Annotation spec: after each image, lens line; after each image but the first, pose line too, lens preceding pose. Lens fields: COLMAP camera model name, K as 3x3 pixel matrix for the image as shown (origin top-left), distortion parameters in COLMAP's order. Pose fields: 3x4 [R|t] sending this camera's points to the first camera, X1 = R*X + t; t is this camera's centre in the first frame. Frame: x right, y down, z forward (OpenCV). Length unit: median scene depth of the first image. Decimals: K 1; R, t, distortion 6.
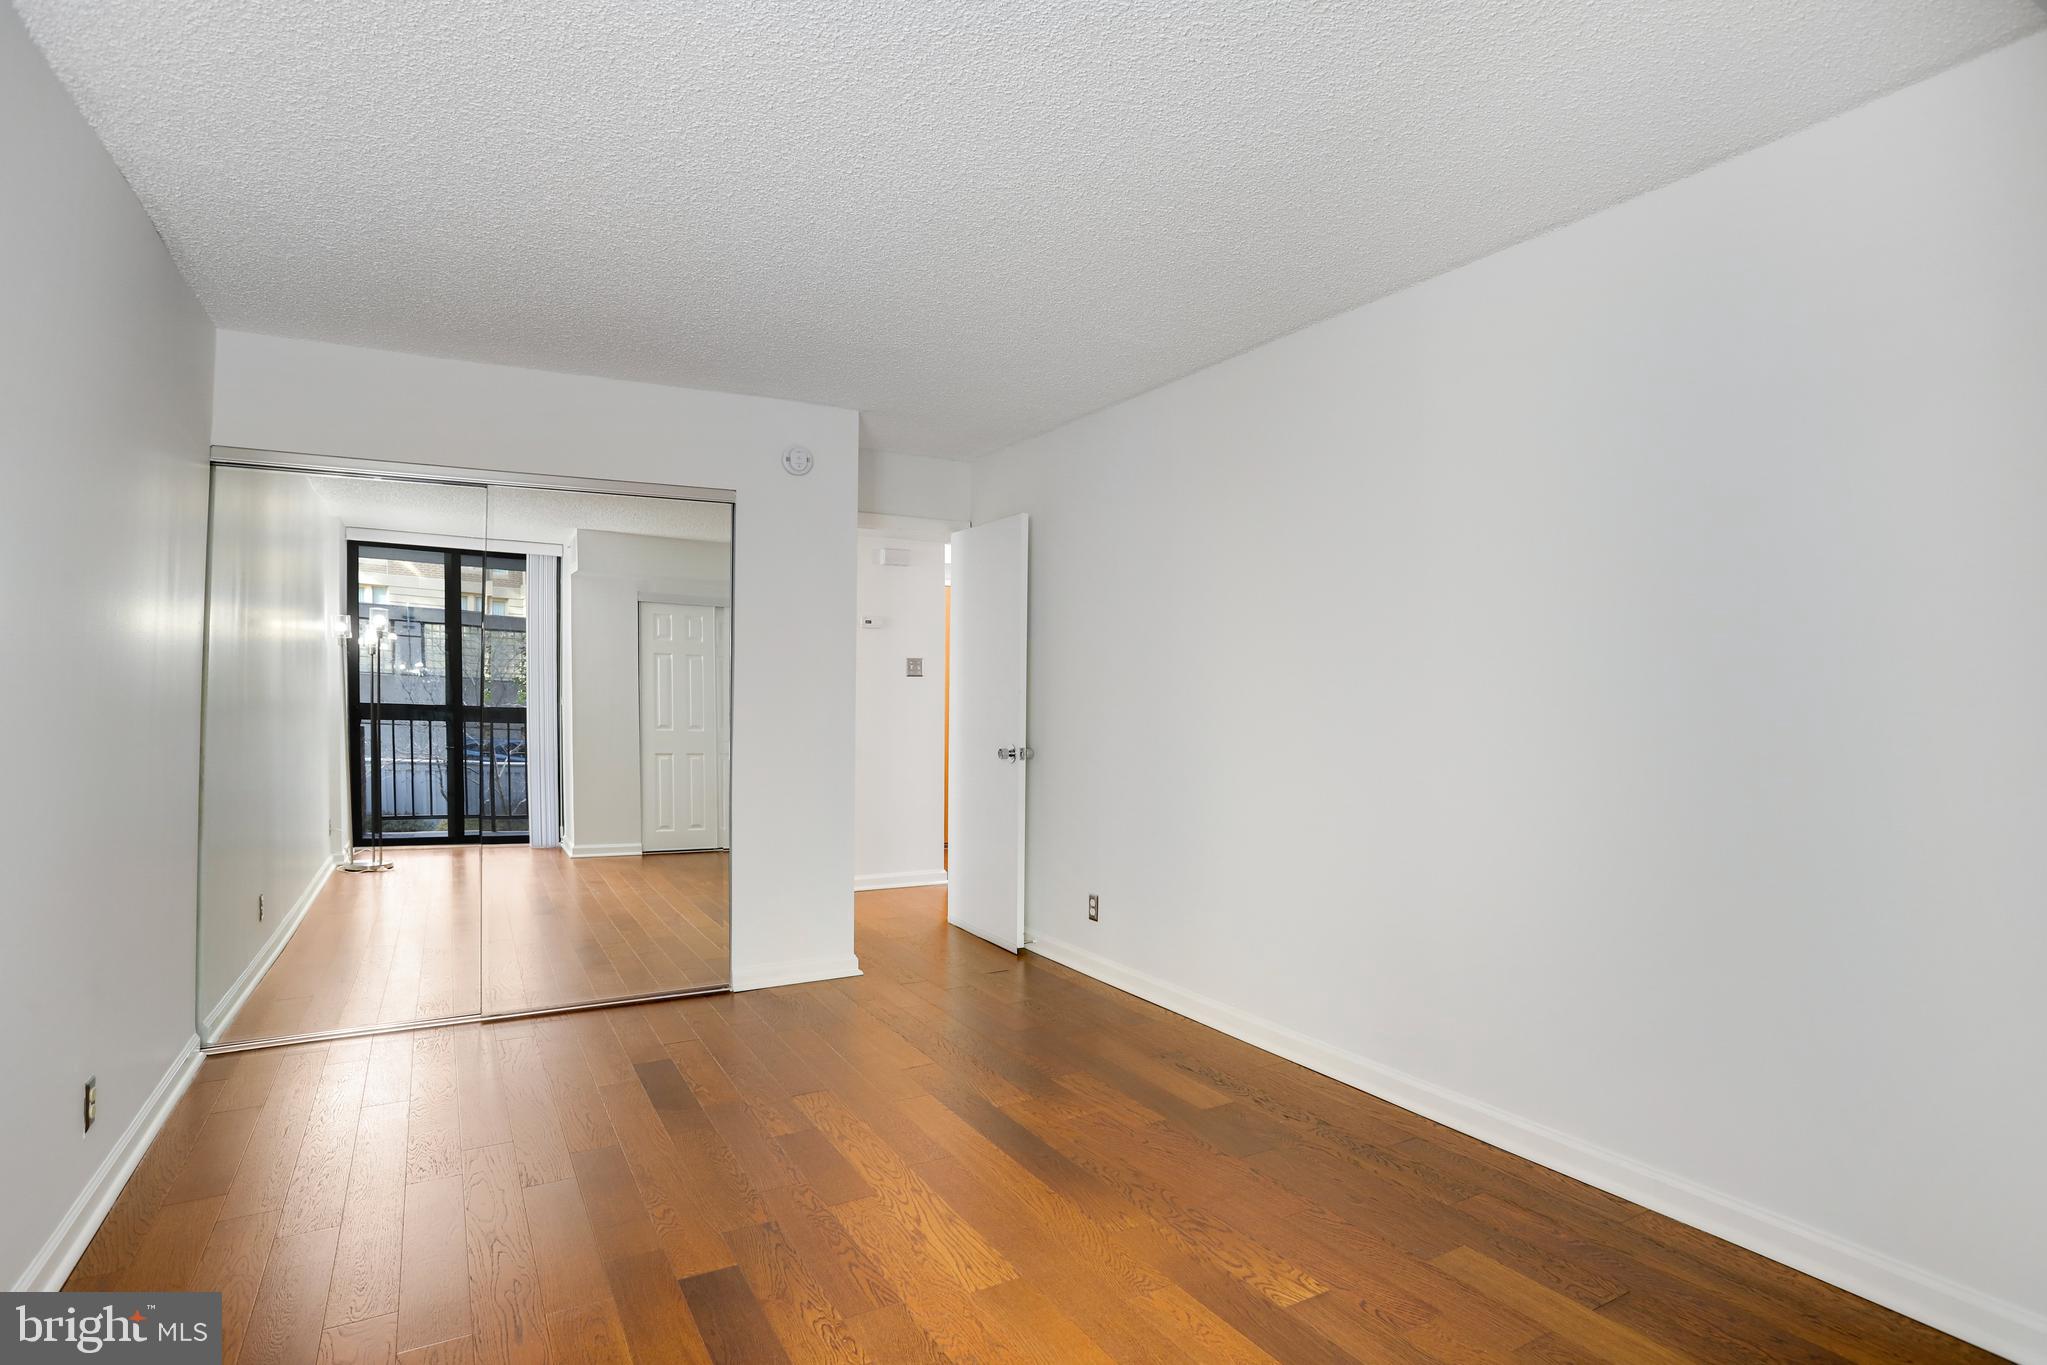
lens RADIAL K [[1064.0, 0, 998.3], [0, 1064.0, 671.4], [0, 0, 1]] dist [0.001444, -0.024940]
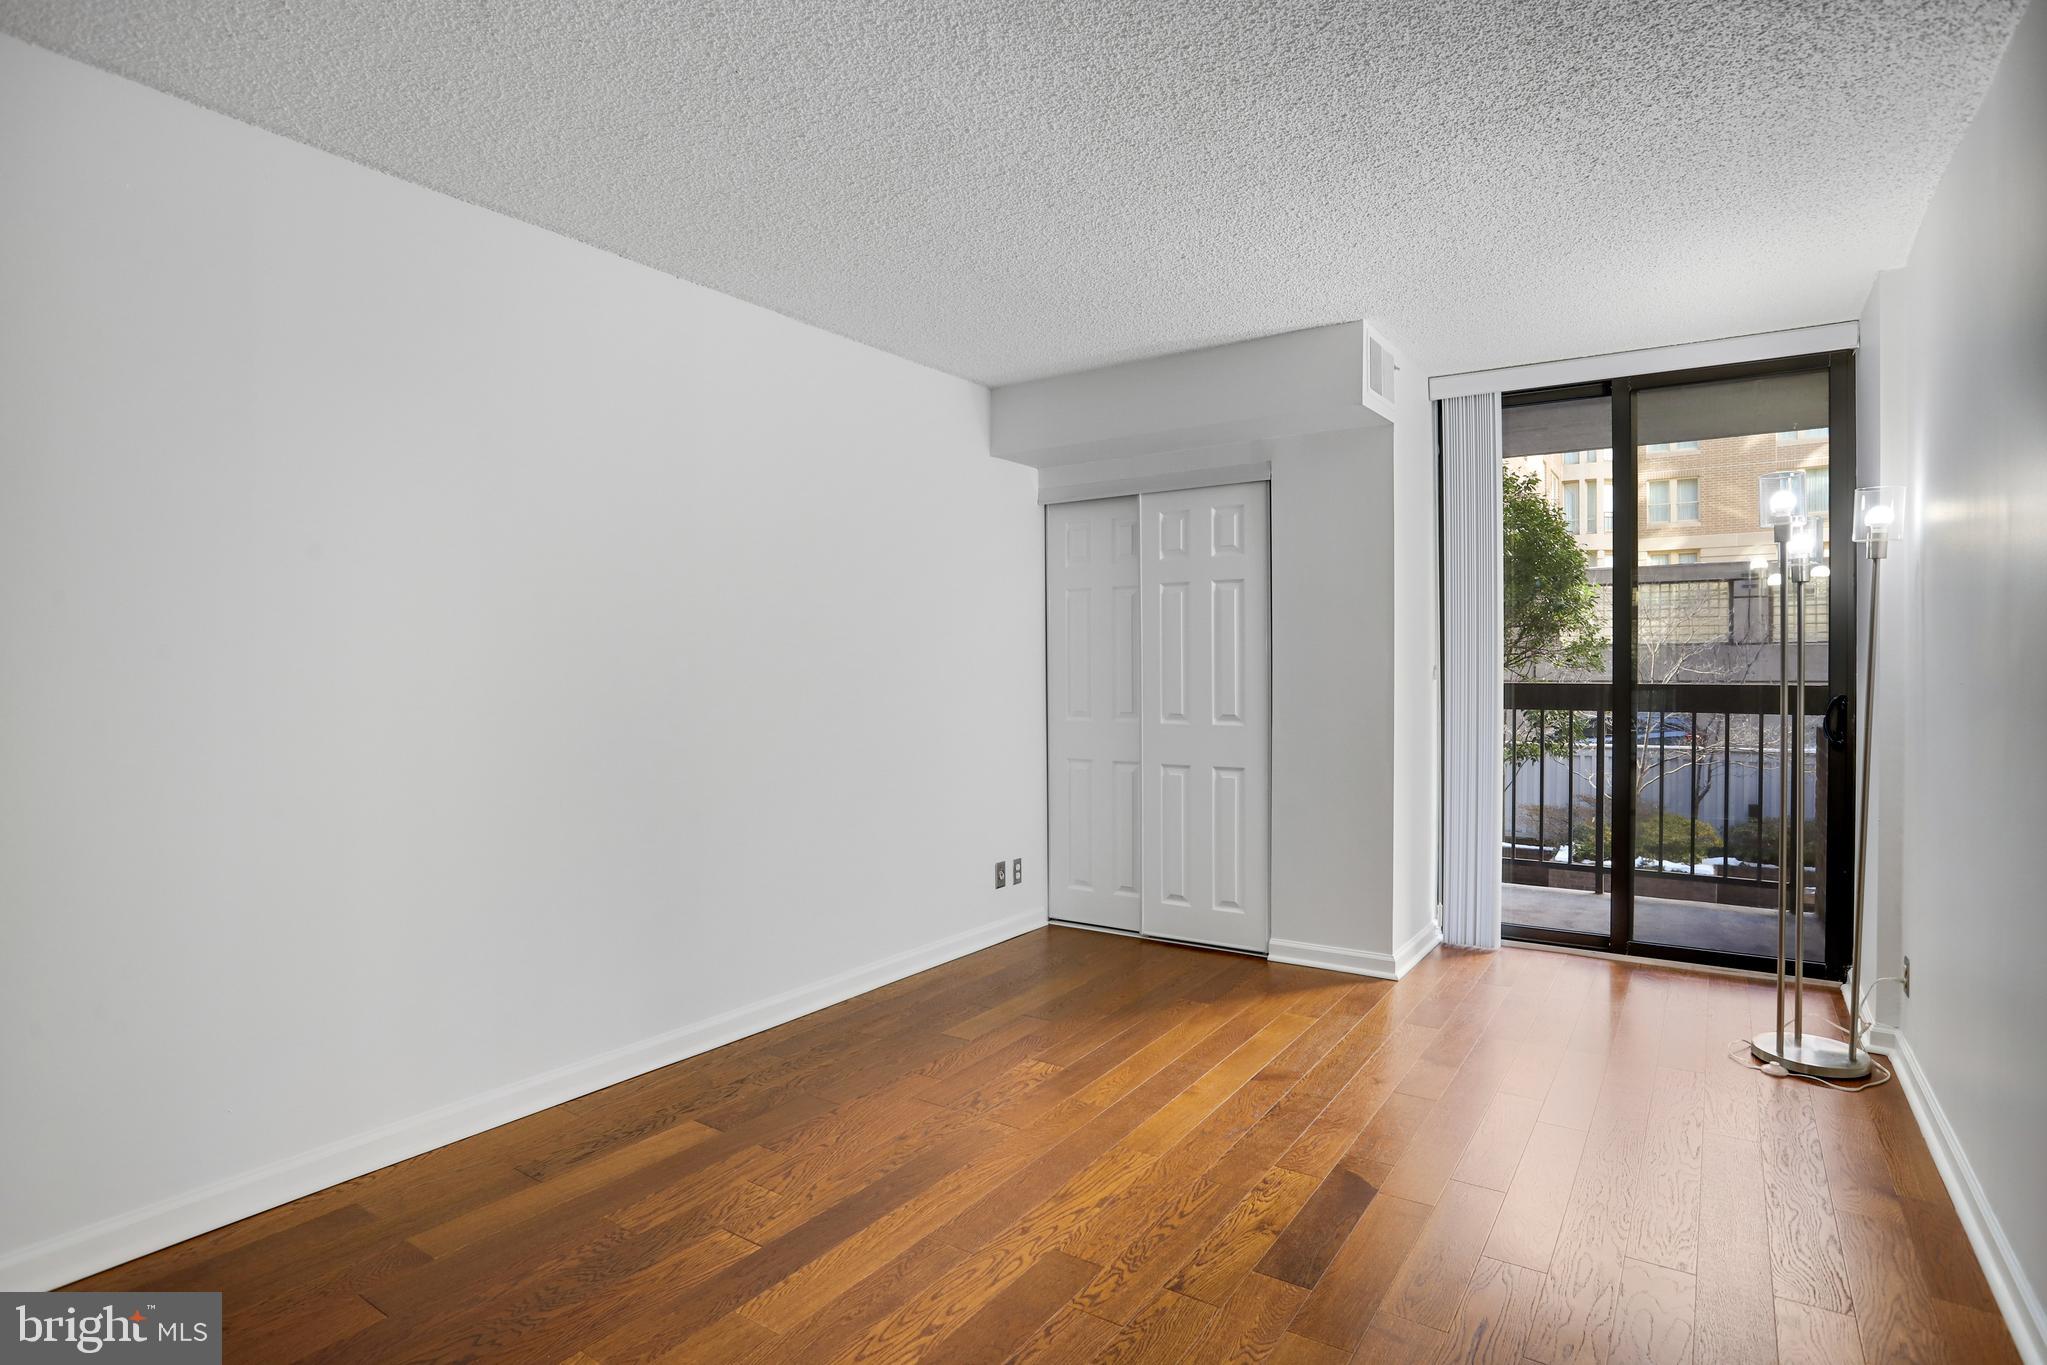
lens RADIAL K [[1048.5, 0, 1073.1], [0, 1048.5, 684.1], [0, 0, 1]] dist [-0.078364, 0.040058]
pose [[-0.495993, -0.007780, 0.868292, -0.852655], [-0.019338, 0.999811, -0.002088, 0.034918], [-0.868111, -0.017826, -0.496050, 1.424410]]
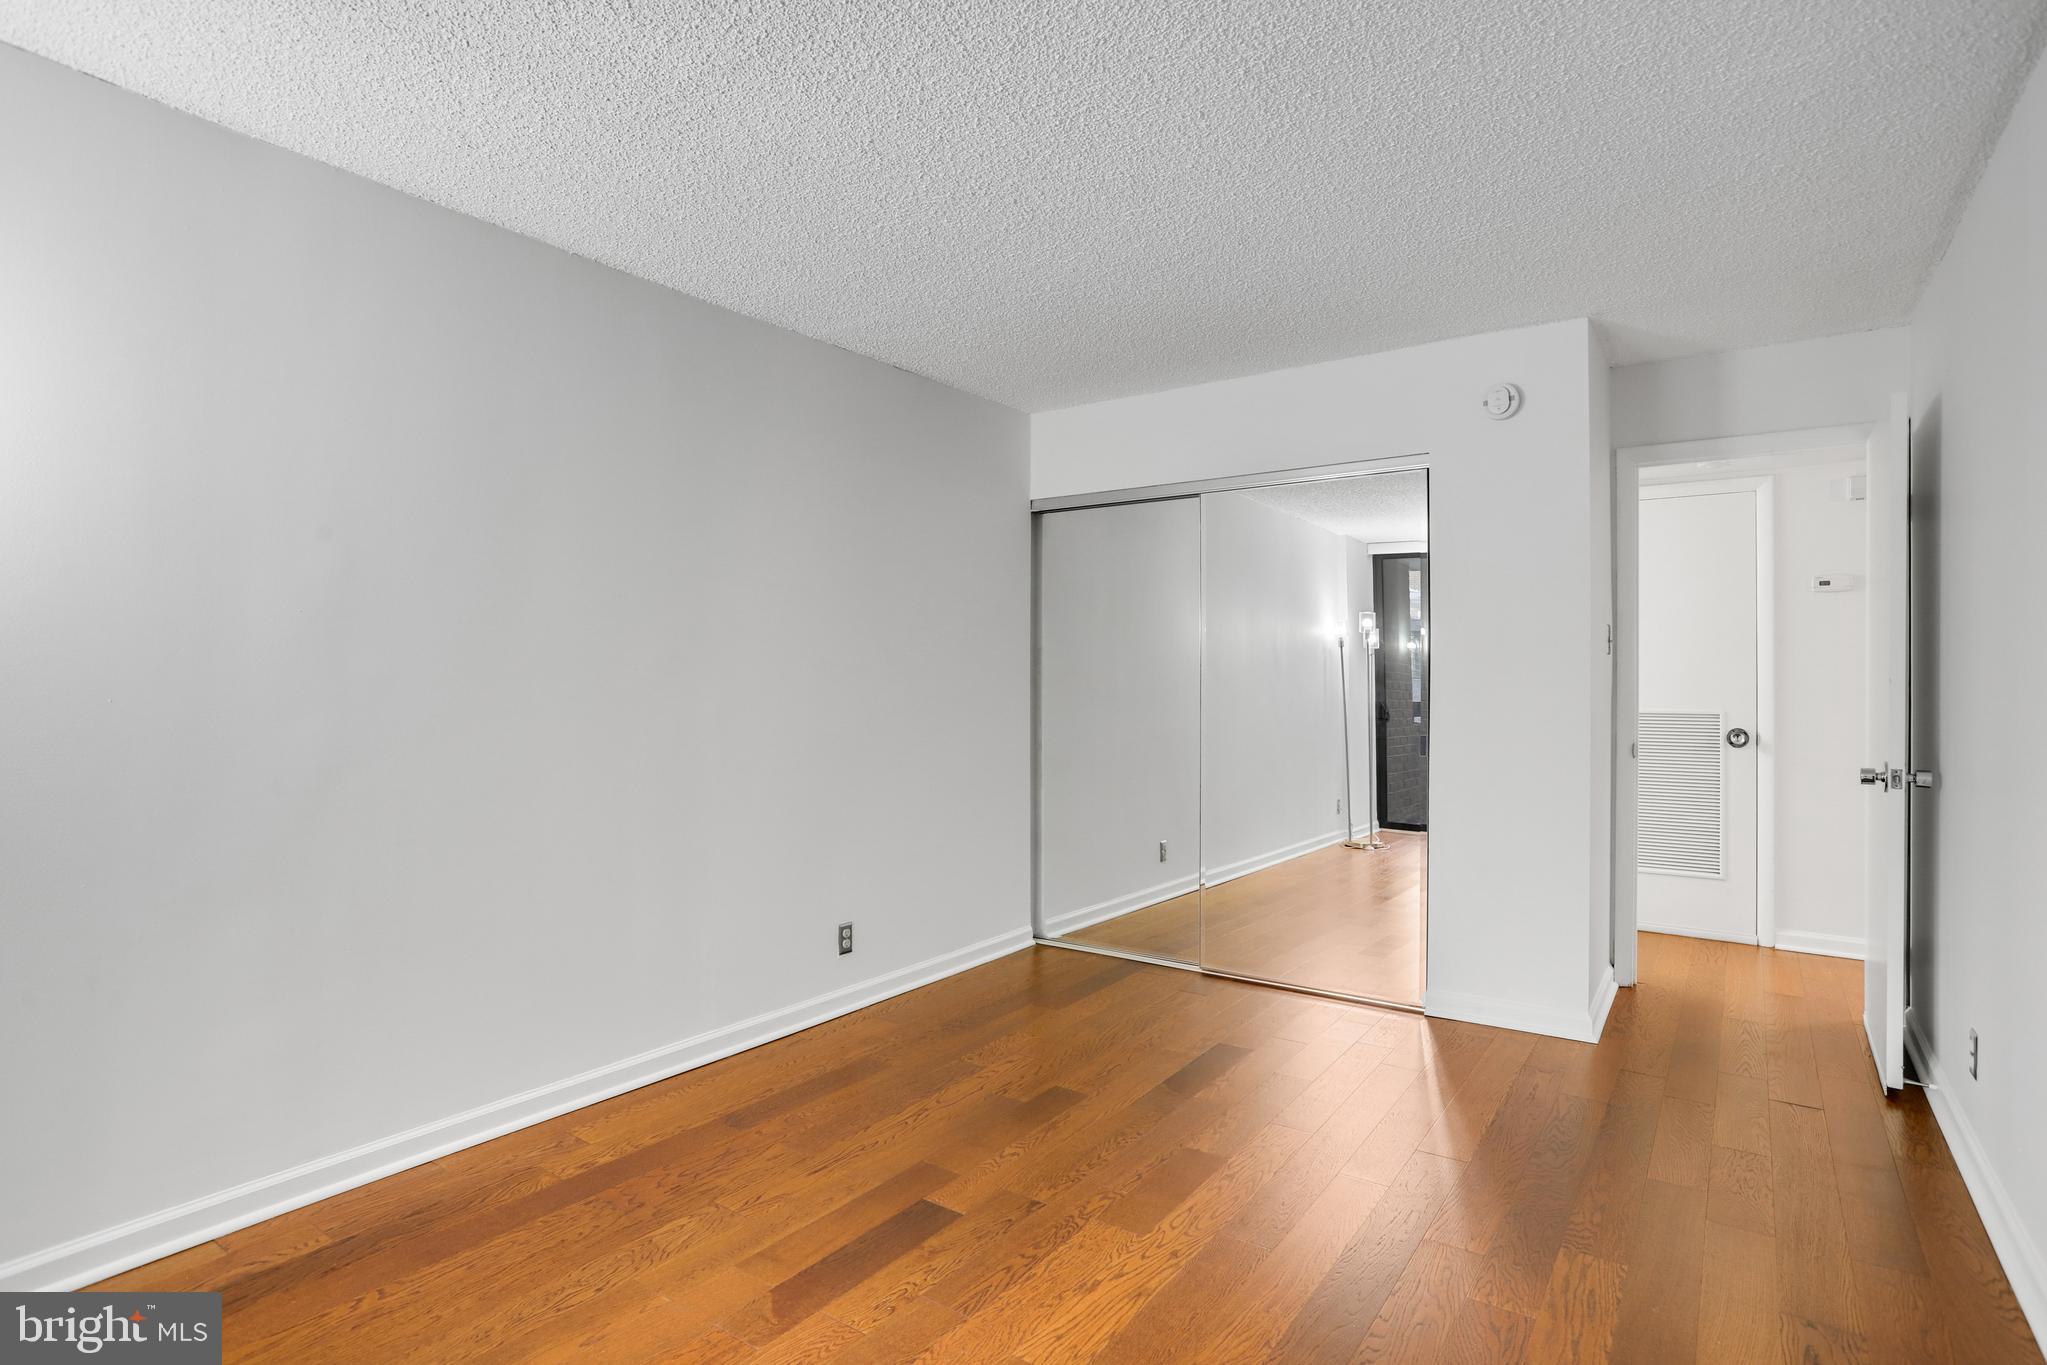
lens RADIAL K [[1025.8, 0, 1027.0], [0, 1025.8, 681.1], [0, 0, 1]] dist [-0.059492, 0.035742]
pose [[0.438785, 0.003428, -0.898585, 0.621354], [0.016060, 0.999803, 0.011657, 0.008148], [0.898448, -0.019546, 0.438644, 0.549145]]
